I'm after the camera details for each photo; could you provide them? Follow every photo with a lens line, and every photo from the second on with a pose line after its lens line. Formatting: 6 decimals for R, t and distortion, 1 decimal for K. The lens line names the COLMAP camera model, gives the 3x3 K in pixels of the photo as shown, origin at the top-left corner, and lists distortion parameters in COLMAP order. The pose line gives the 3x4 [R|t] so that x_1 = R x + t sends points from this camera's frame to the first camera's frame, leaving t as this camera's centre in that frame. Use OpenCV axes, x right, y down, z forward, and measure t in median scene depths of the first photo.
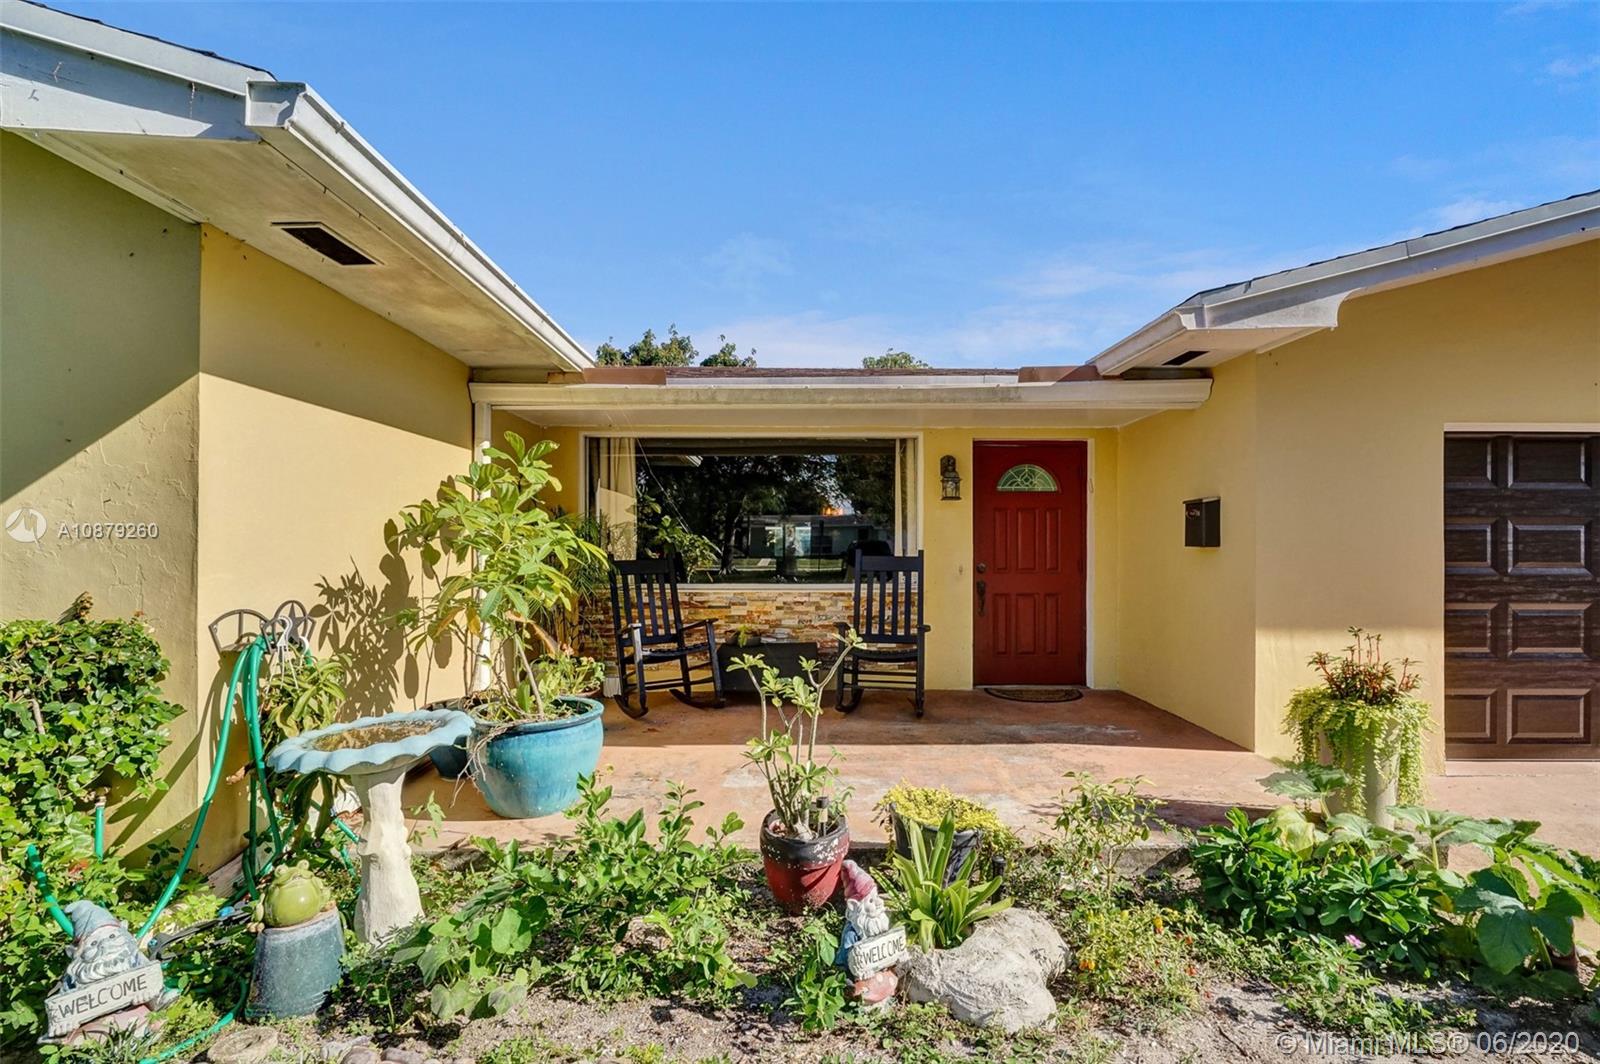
lens RADIAL K [[737.0, 0, 801.7], [0, 737.0, 548.0], [0, 0, 1]] dist [-0.002384, -0.000225]
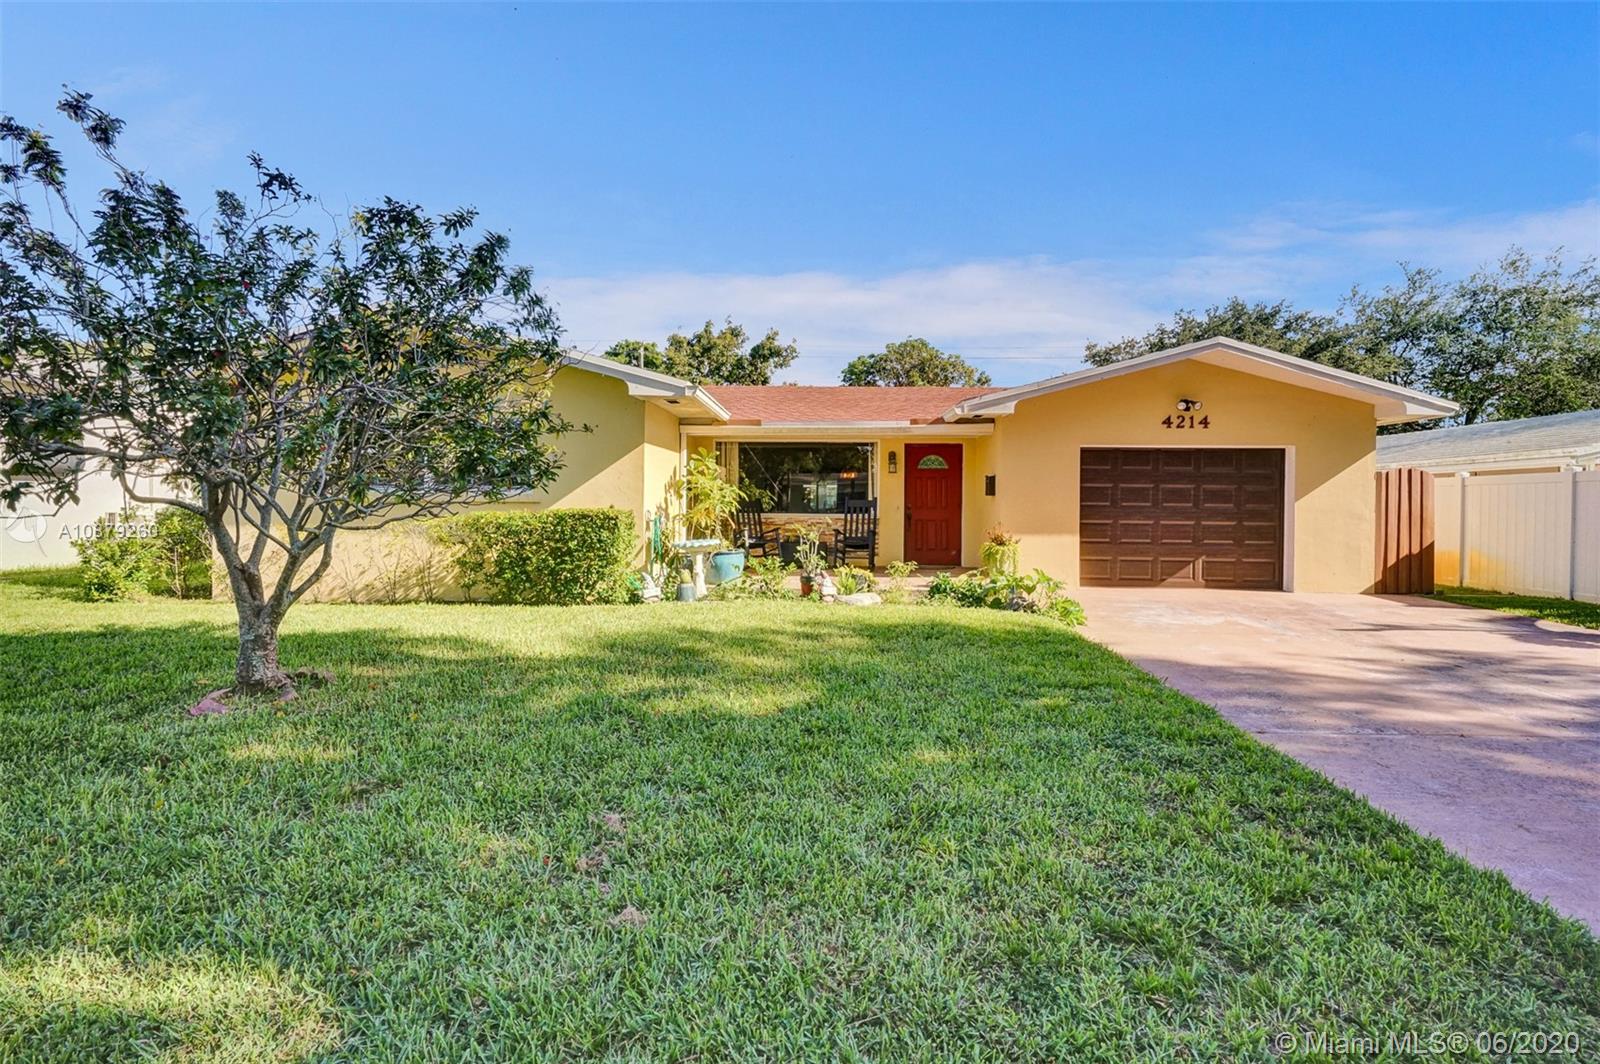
lens RADIAL K [[751.6, 0, 796.0], [0, 751.6, 527.8], [0, 0, 1]] dist [-0.013595, 0.003340]
pose [[0.998122, 0.008173, -0.060715, 0.062701], [-0.006341, 0.999520, 0.030311, 0.026620], [0.060934, -0.029869, 0.997695, -1.151763]]
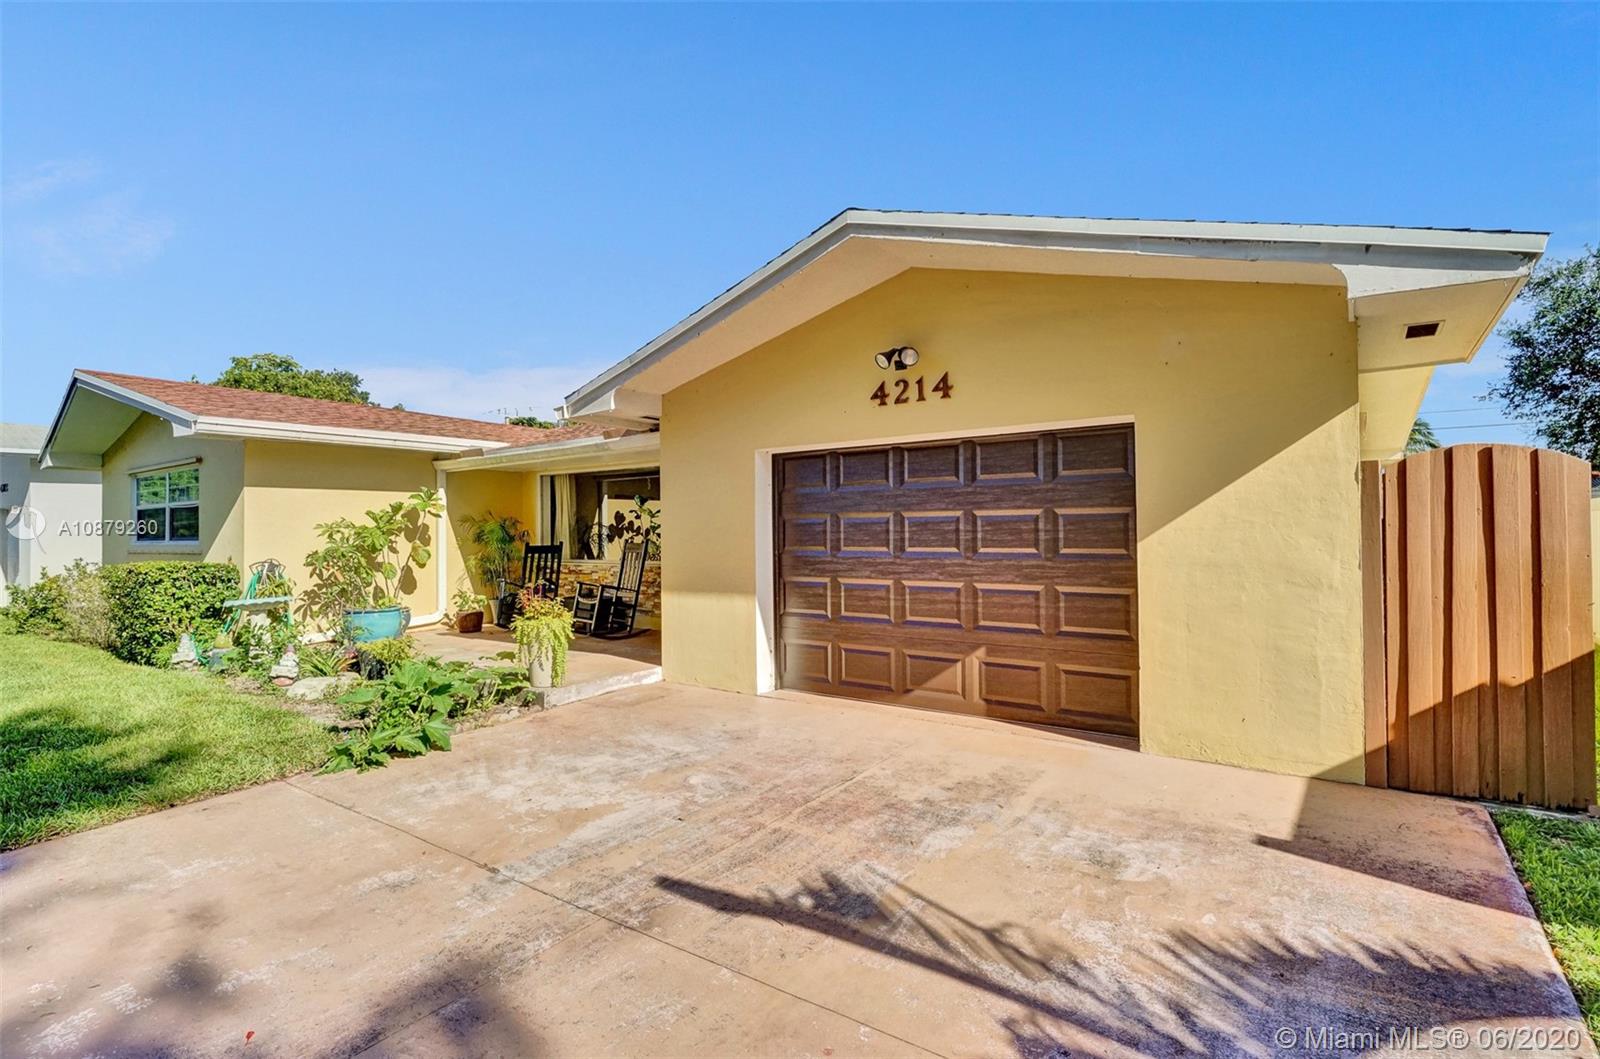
lens RADIAL K [[751.6, 0, 794.0], [0, 751.6, 535.0], [0, 0, 1]] dist [-0.013595, 0.003340]
pose [[0.811127, -0.009746, -0.584789, 1.346851], [0.009032, 0.999951, -0.004136, 0.002843], [0.584801, -0.001927, 0.811175, -0.108544]]
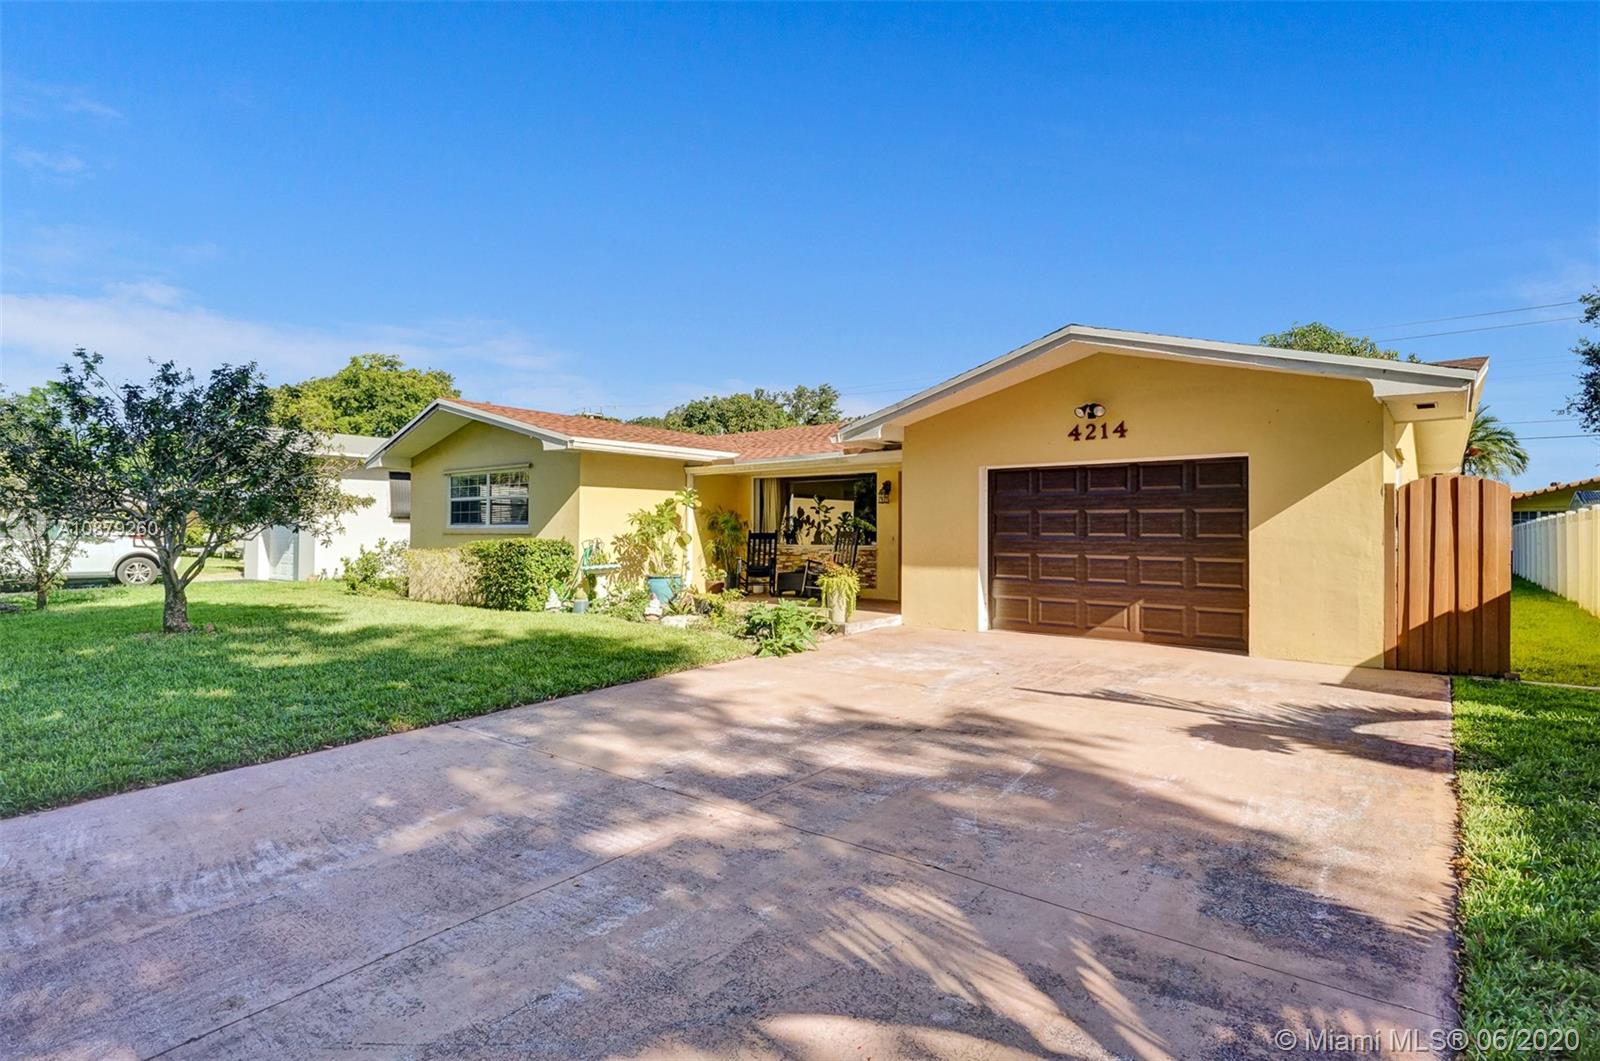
lens RADIAL K [[777.7, 0, 804.0], [0, 777.7, 535.1], [0, 0, 1]] dist [-0.011624, -0.001479]
pose [[0.775883, 0.002798, -0.630871, 1.428425], [-0.006346, 0.999974, -0.003370, 0.029805], [0.630845, 0.006618, 0.775880, -0.800368]]
